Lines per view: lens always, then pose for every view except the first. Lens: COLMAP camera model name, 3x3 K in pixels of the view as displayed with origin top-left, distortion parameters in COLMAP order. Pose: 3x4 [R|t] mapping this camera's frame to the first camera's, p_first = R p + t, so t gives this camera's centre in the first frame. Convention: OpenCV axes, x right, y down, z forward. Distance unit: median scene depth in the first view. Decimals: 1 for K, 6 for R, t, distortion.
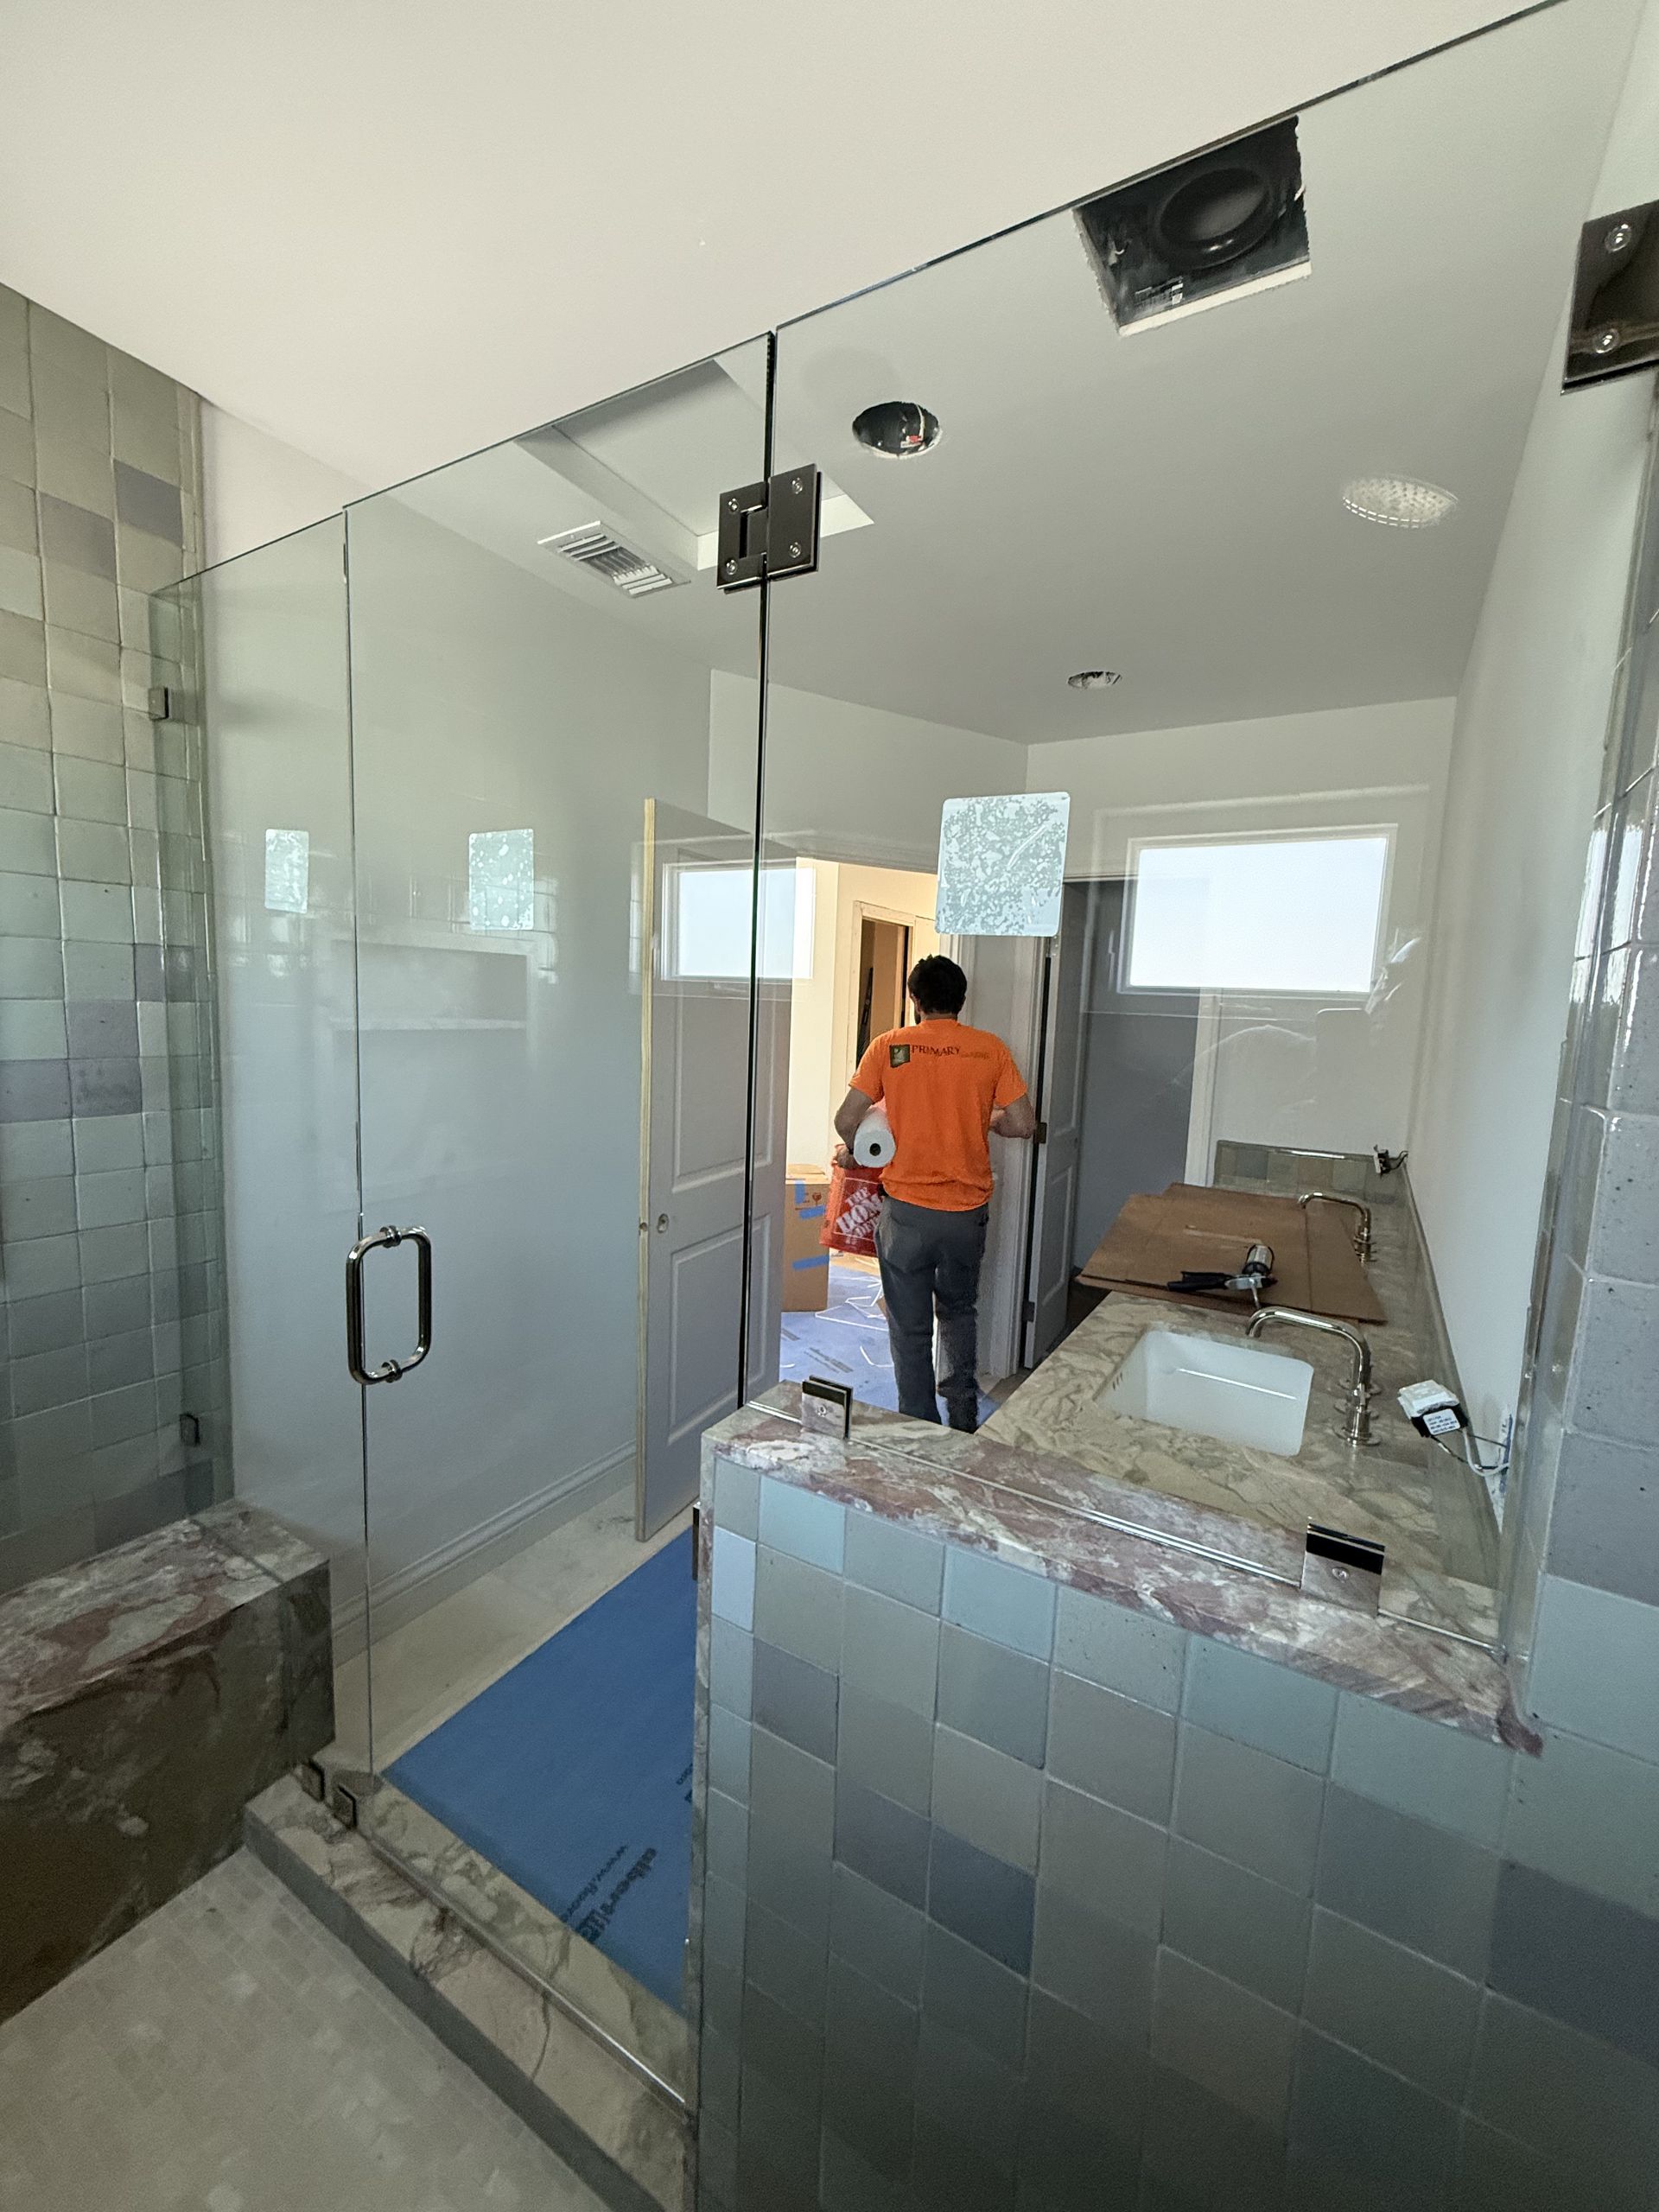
lens RADIAL K [[895.2, 0, 822.6], [0, 895.2, 1103.6], [0, 0, 1]] dist [-0.000518, -0.000030]
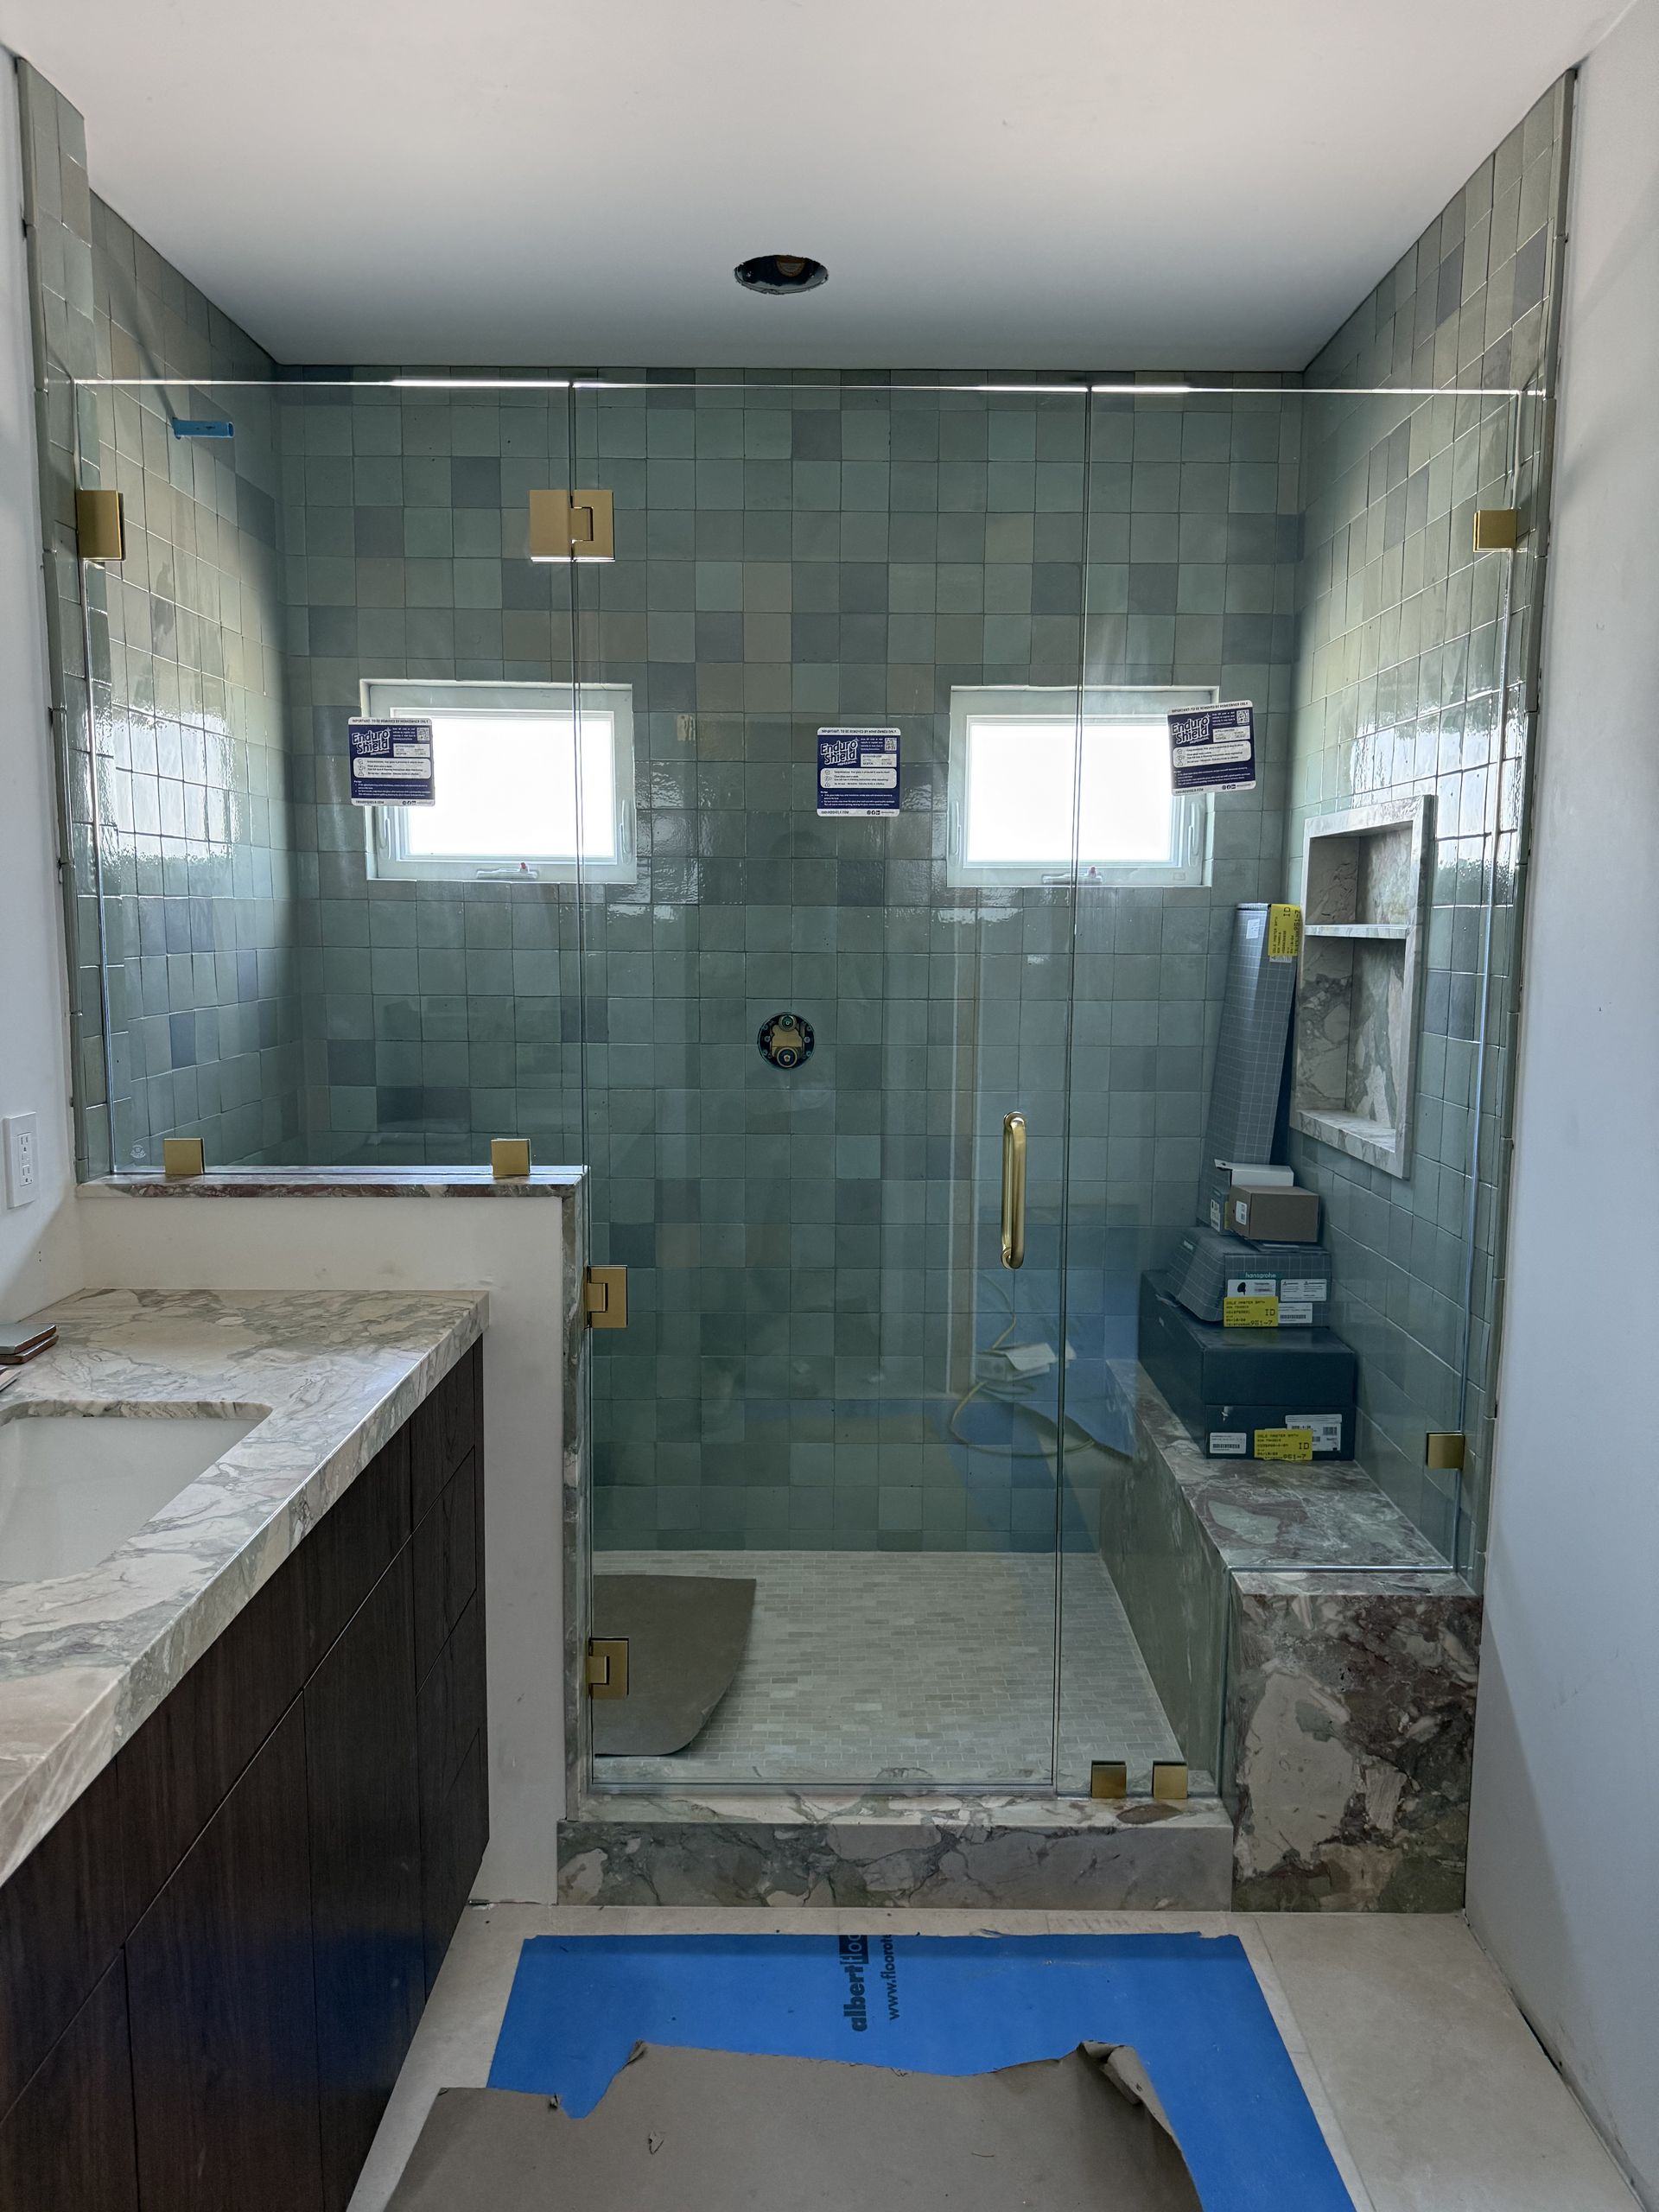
lens RADIAL K [[1593.5, 0, 826.6], [0, 1593.5, 1110.7], [0, 0, 1]] dist [-0.005843, -0.001203]
pose [[-0.858784, 0.020686, -0.511920, 0.524360], [-0.097252, 0.974436, 0.202523, -0.174324], [0.503023, 0.223709, -0.834819, 2.059516]]
